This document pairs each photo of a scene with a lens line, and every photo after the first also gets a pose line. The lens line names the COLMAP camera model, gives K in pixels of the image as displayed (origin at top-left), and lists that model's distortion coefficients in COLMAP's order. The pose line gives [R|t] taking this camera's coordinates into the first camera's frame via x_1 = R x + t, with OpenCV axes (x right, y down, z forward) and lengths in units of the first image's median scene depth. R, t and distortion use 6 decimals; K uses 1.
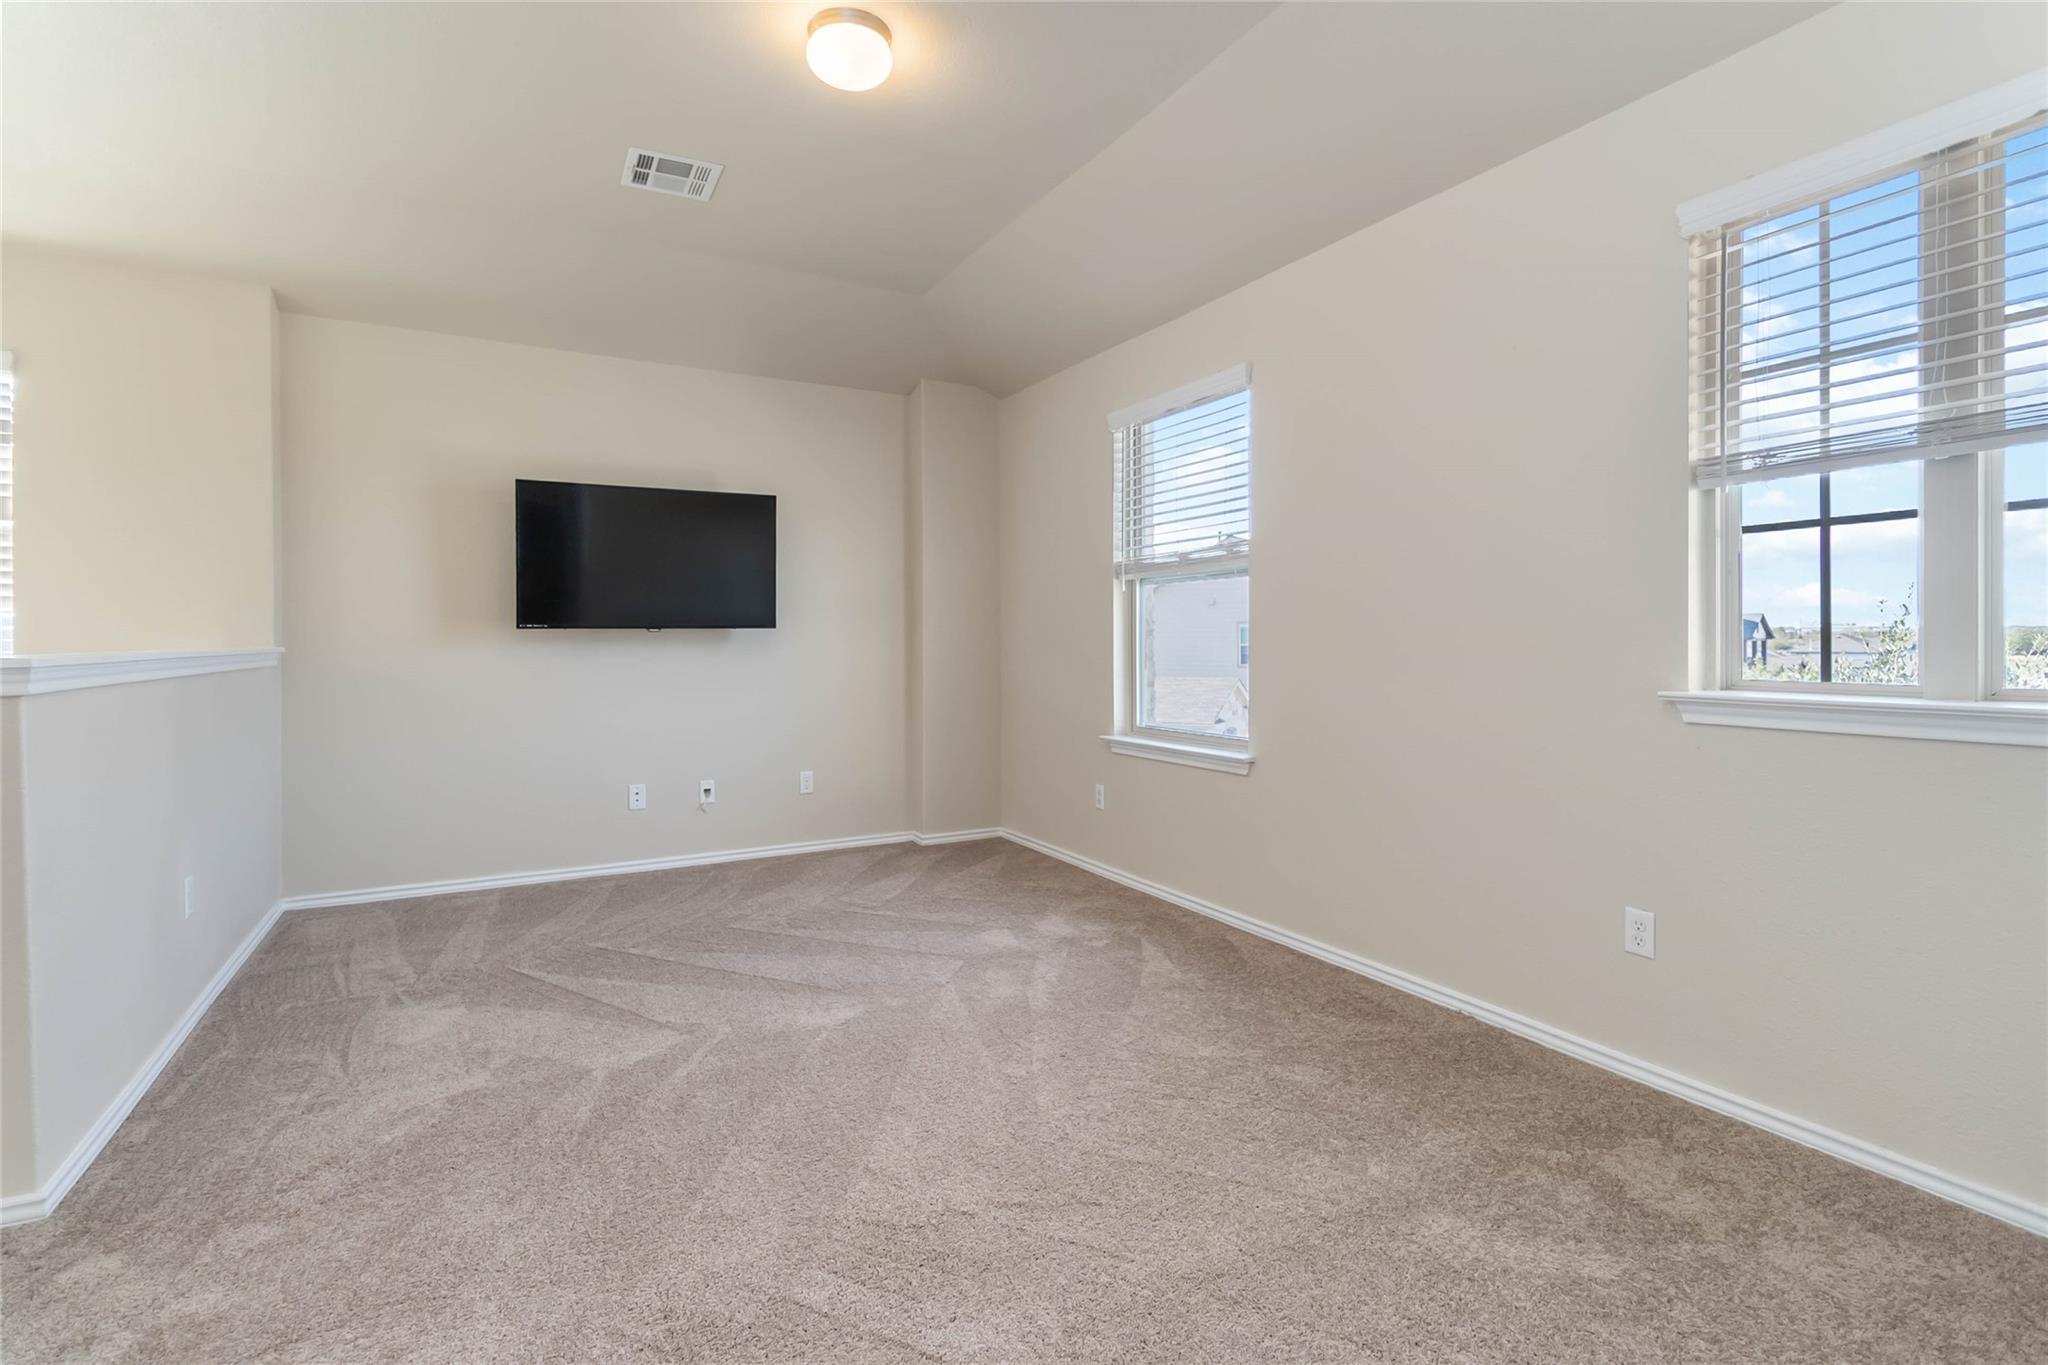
lens RADIAL K [[964.4, 0, 1039.9], [0, 964.4, 641.2], [0, 0, 1]] dist [0.007108, 0.000345]
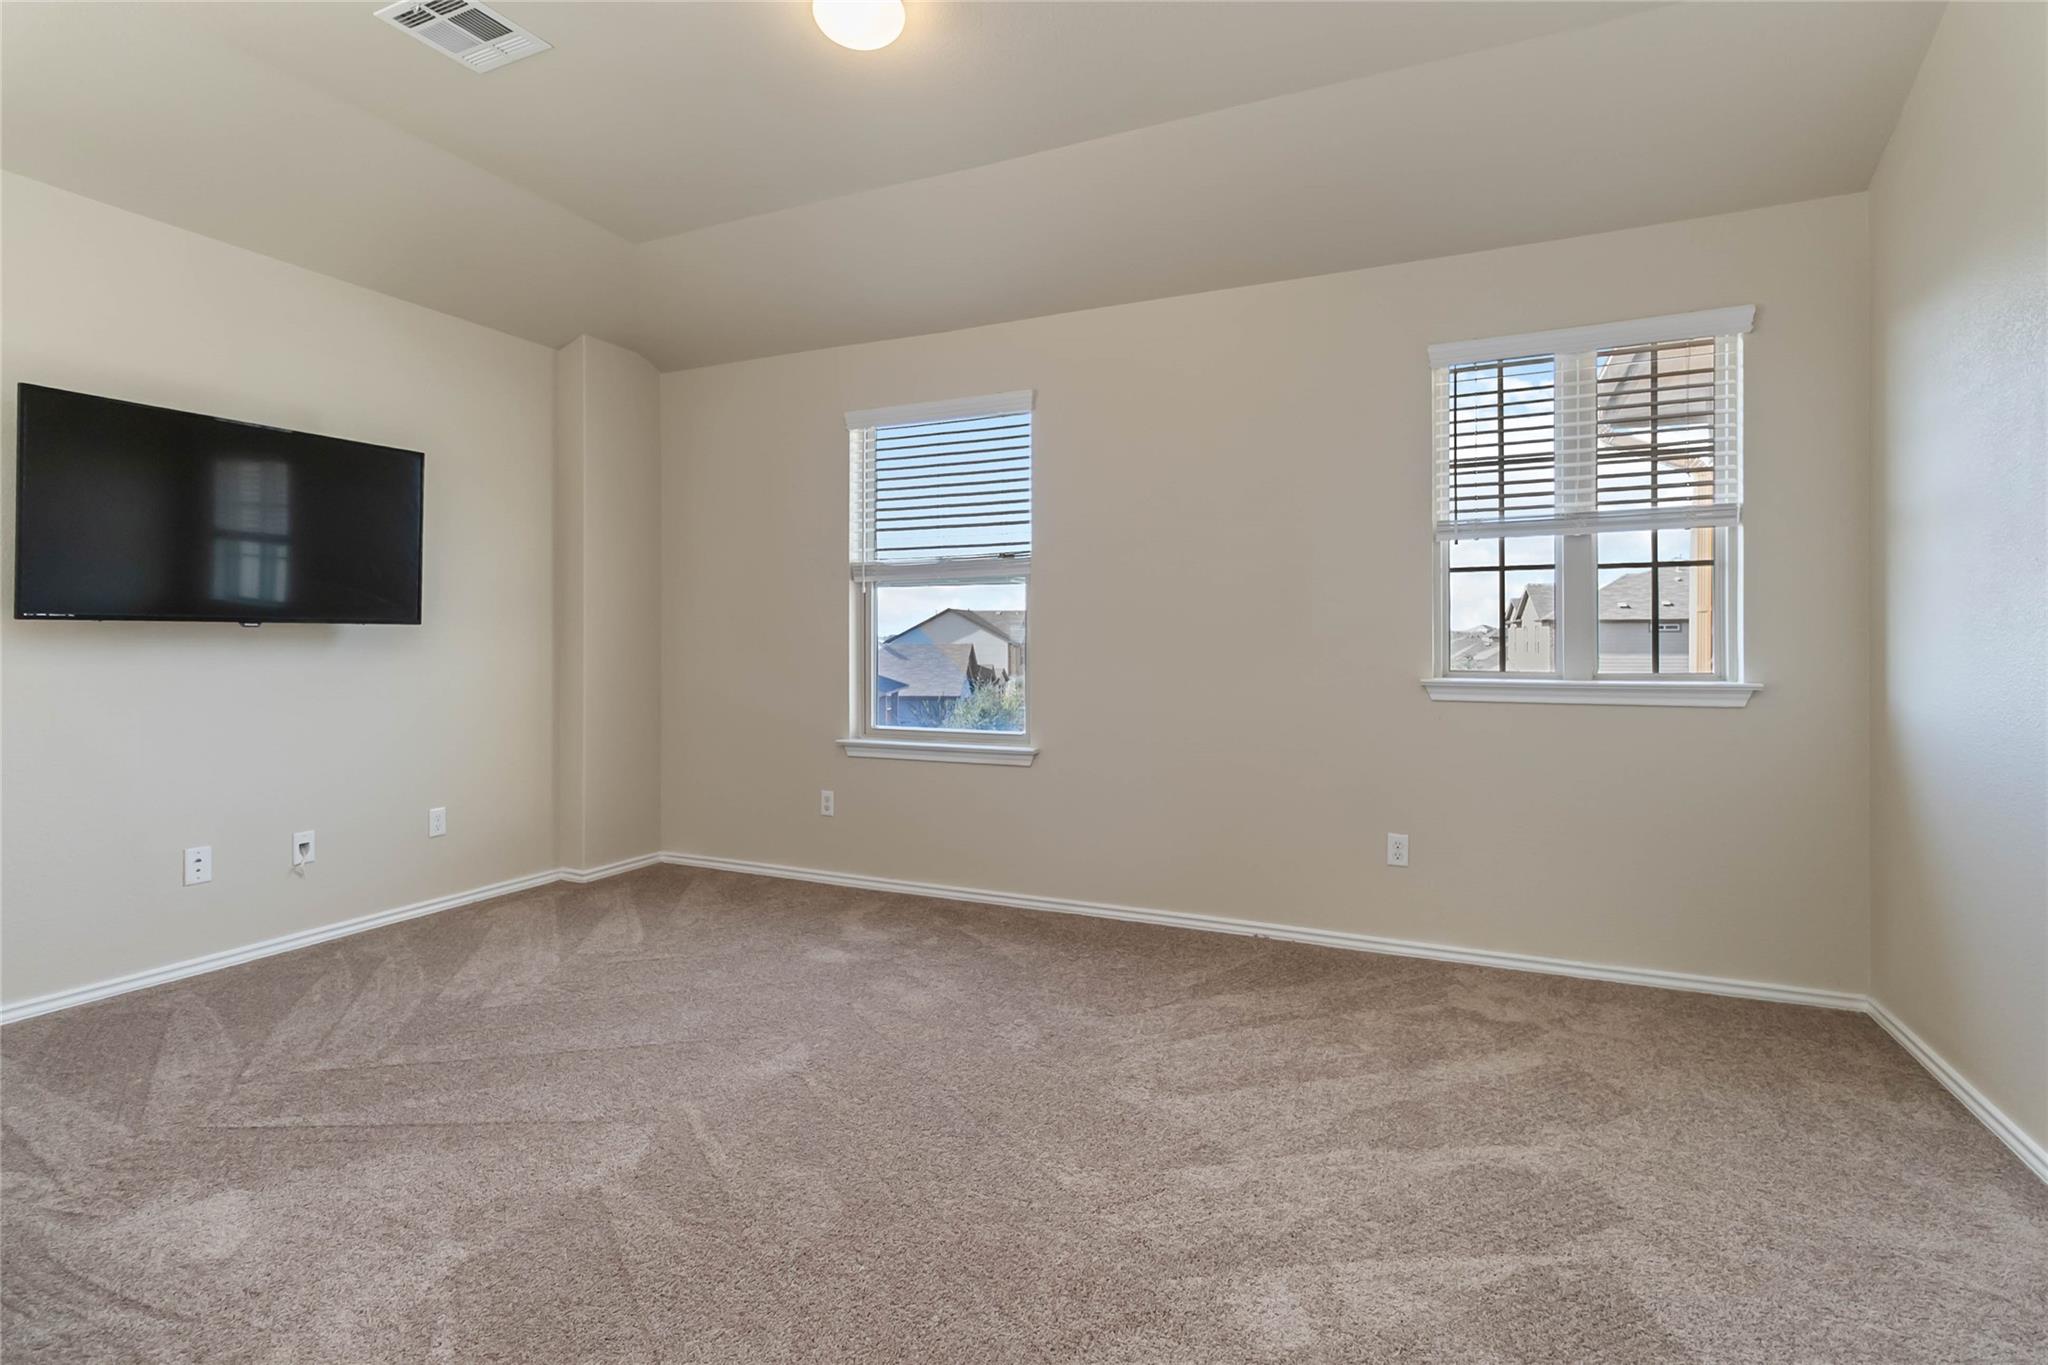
lens RADIAL K [[964.4, 0, 1039.9], [0, 964.4, 641.2], [0, 0, 1]] dist [0.007108, 0.000345]
pose [[0.809836, 0.006991, 0.586615, -0.490583], [-0.004098, 0.999972, -0.006260, 0.004496], [-0.586643, 0.002666, 0.809842, 0.123169]]
